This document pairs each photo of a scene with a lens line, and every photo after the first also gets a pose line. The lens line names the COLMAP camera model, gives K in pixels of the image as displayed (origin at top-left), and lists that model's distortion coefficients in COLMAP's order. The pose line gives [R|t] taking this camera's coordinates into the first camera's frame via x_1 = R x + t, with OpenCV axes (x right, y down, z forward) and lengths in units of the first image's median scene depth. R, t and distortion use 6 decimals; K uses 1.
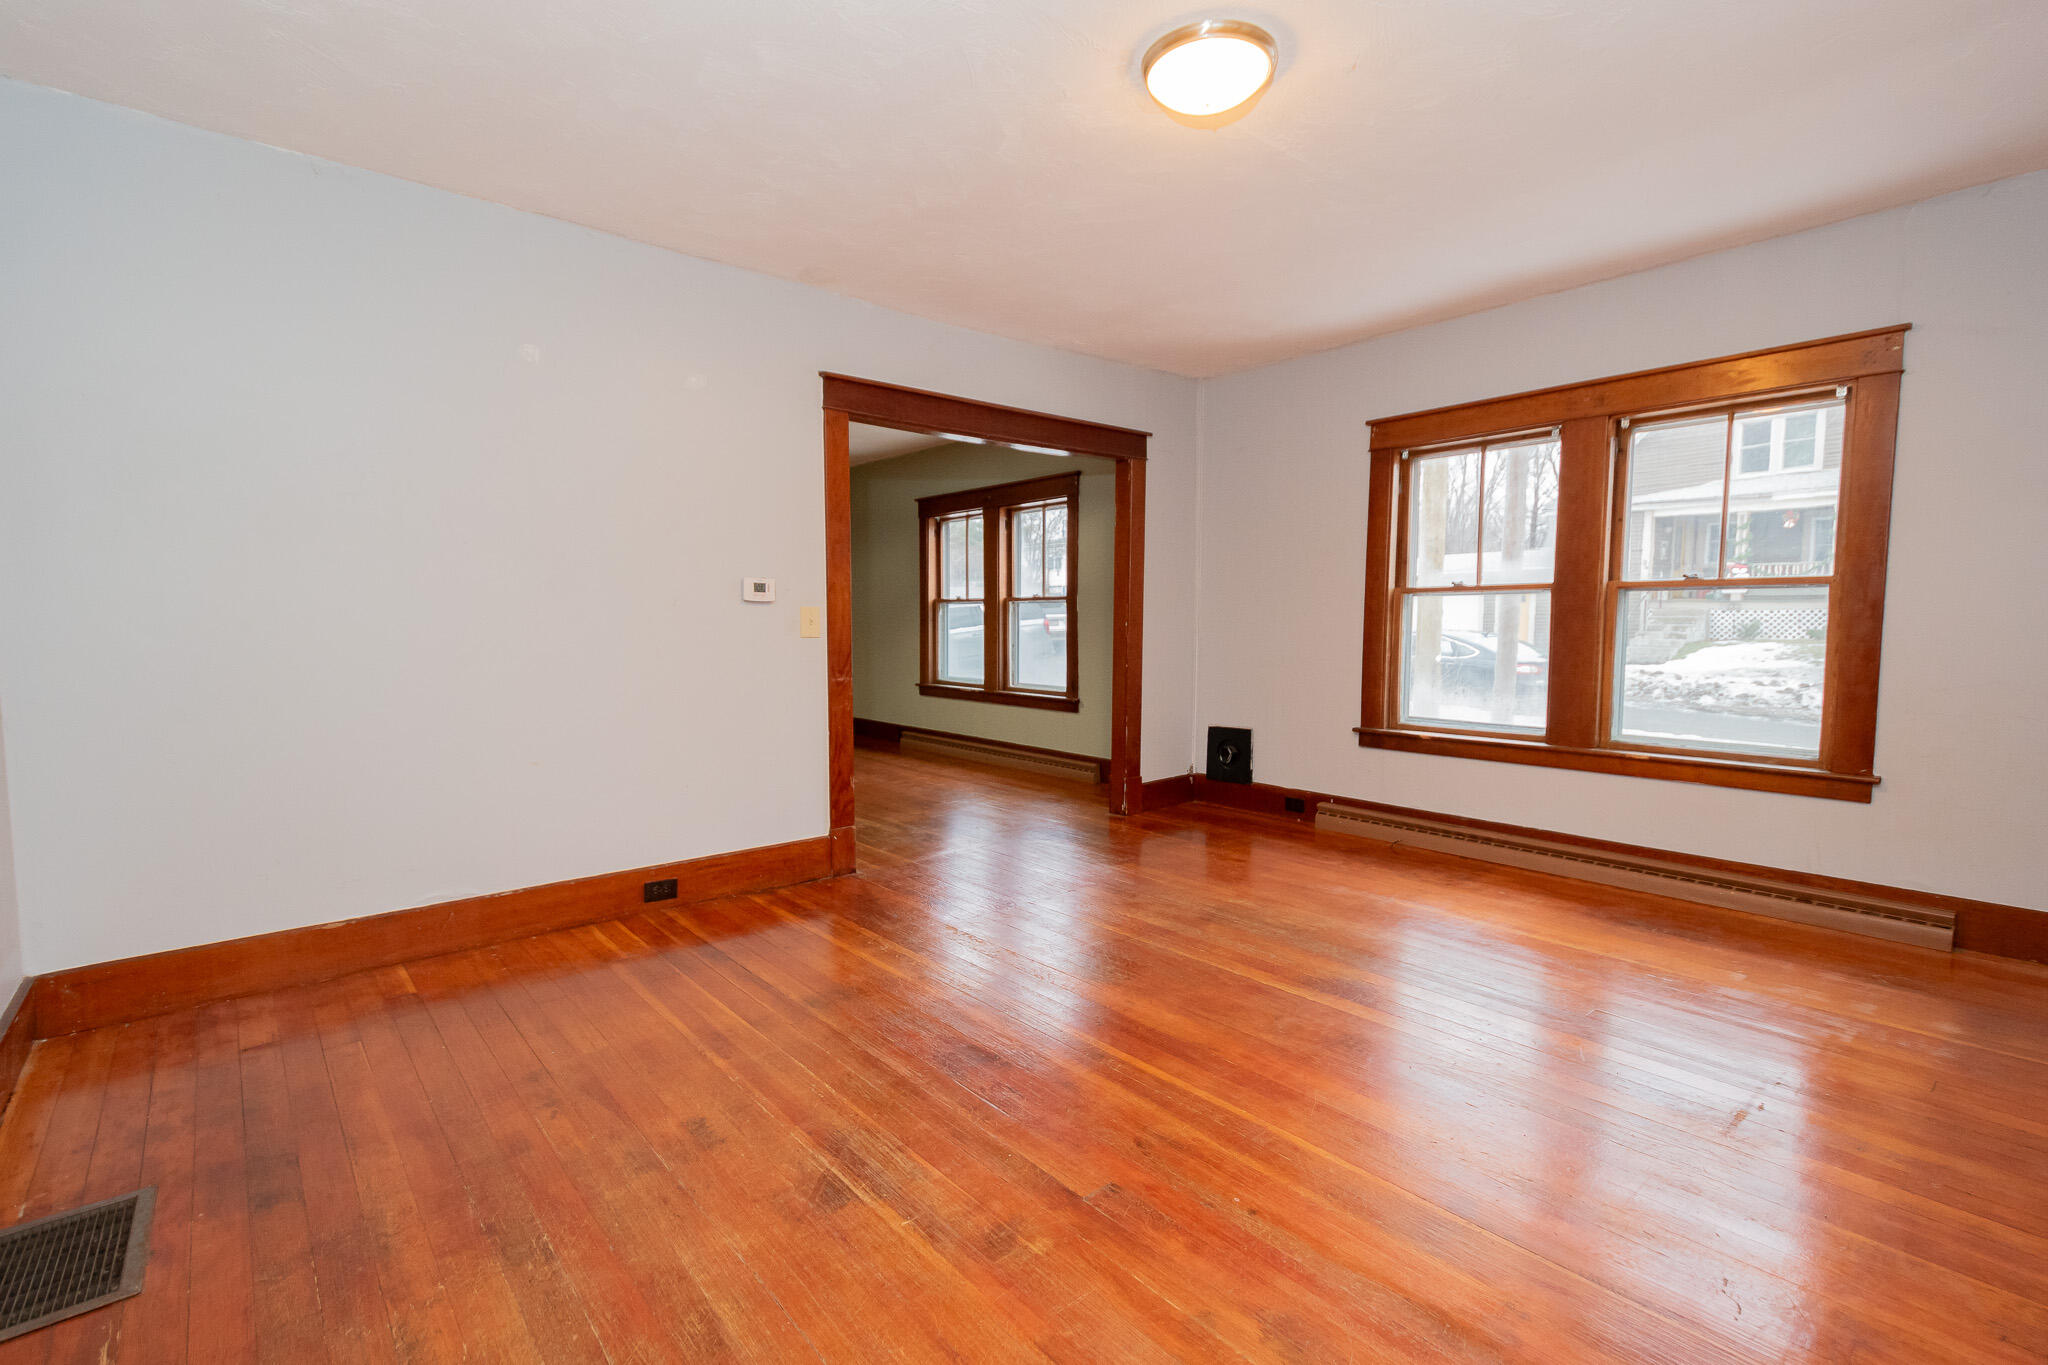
lens RADIAL K [[931.1, 0, 1020.6], [0, 931.1, 693.6], [0, 0, 1]] dist [0.024048, -0.007900]
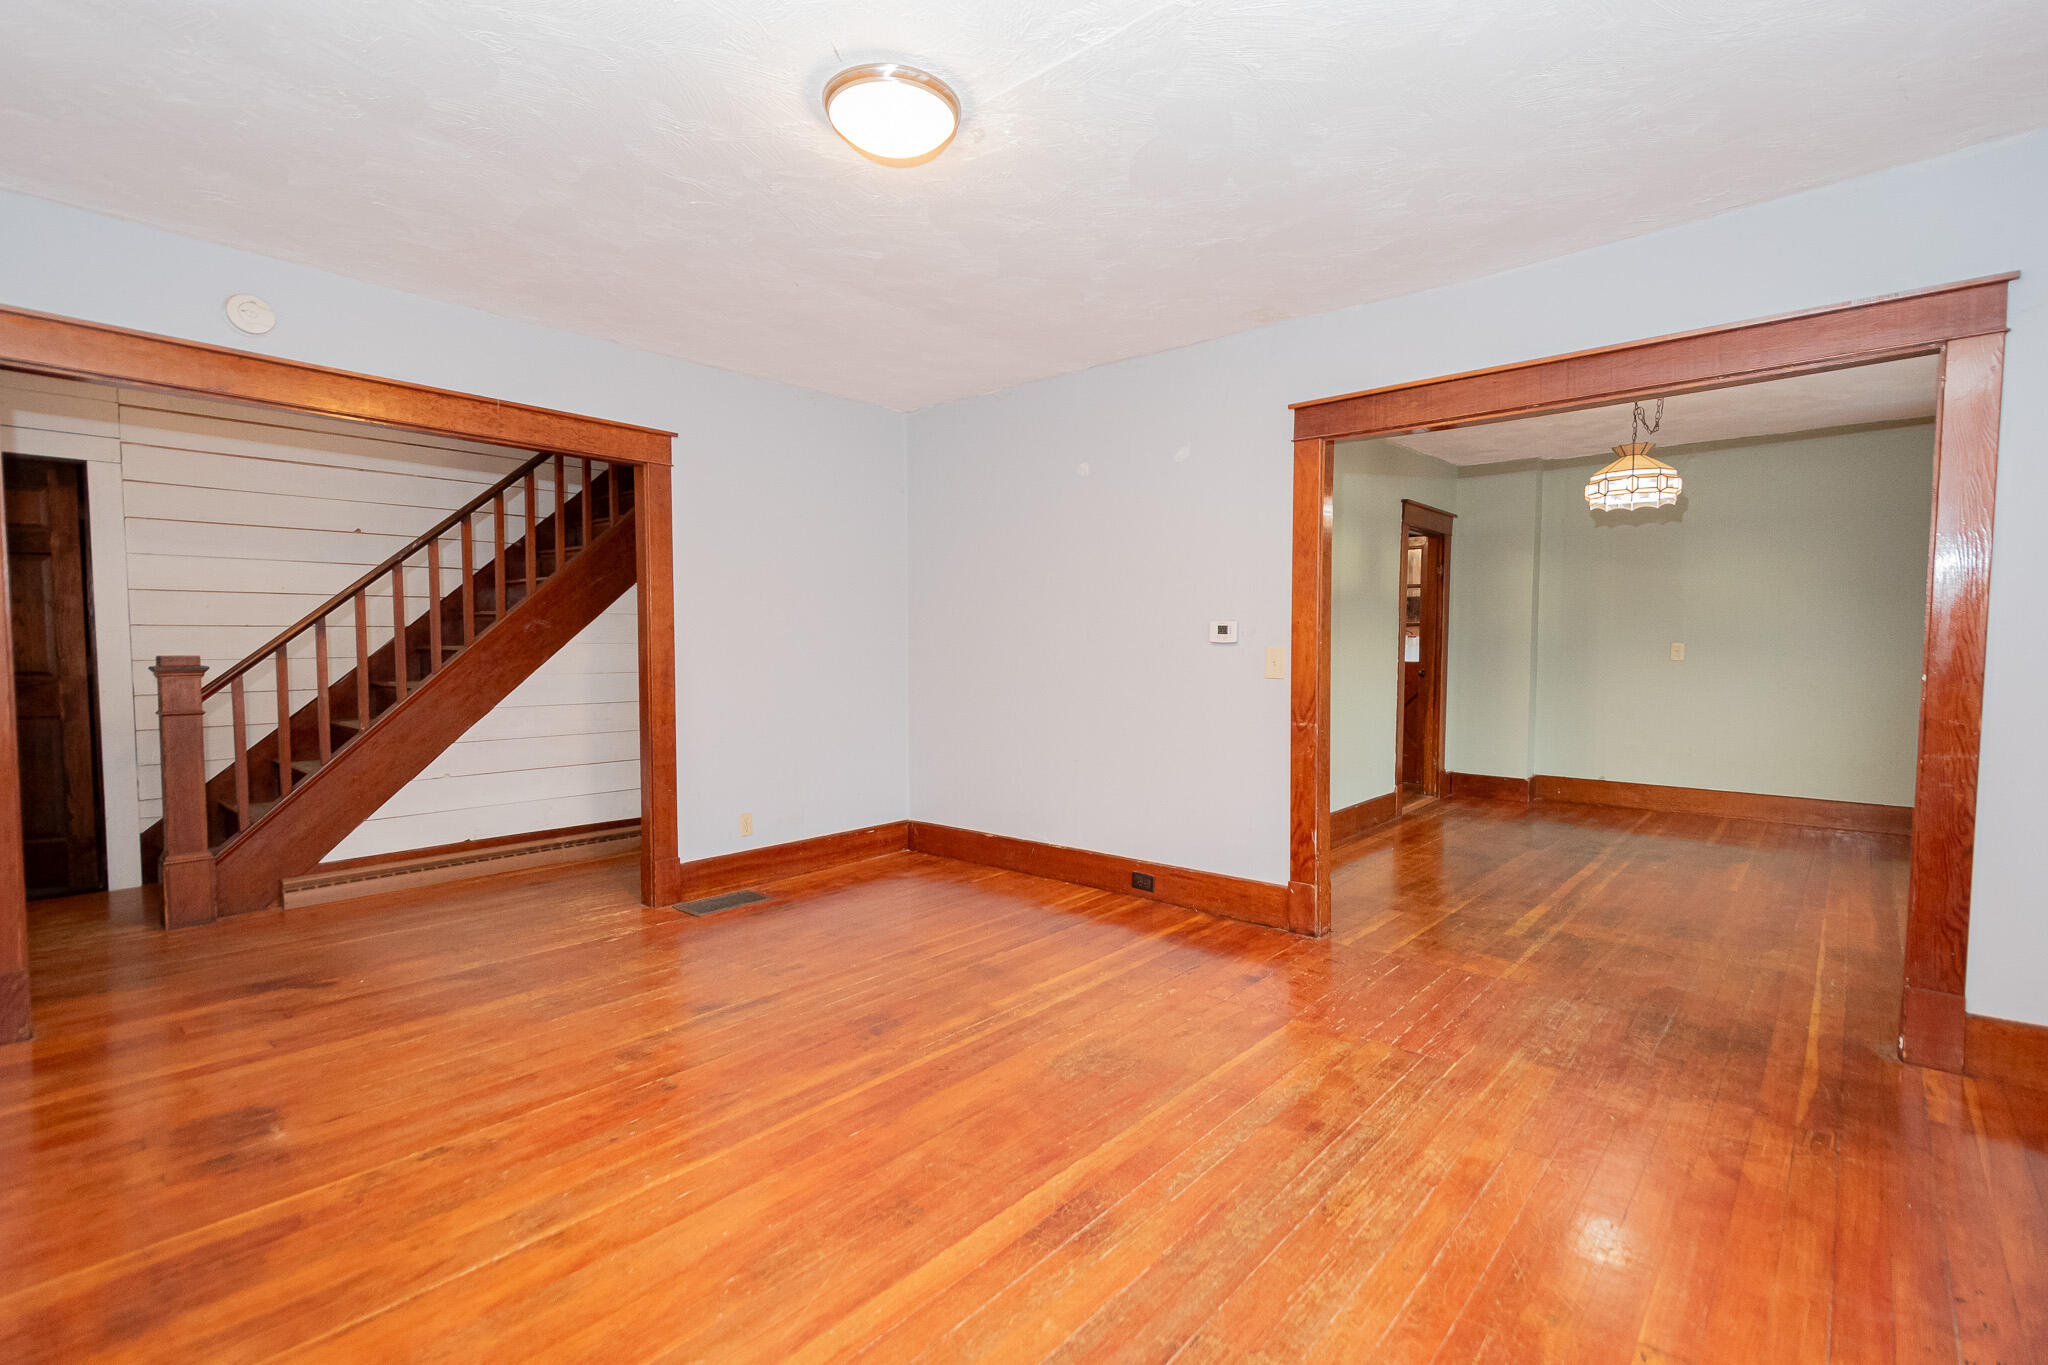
lens RADIAL K [[929.3, 0, 1038.5], [0, 929.3, 690.5], [0, 0, 1]] dist [0.027959, -0.013829]
pose [[0.157030, 0.050299, -0.986312, 0.772359], [-0.080375, 0.996040, 0.037999, -0.071359], [0.984318, 0.073308, 0.160451, 0.655595]]
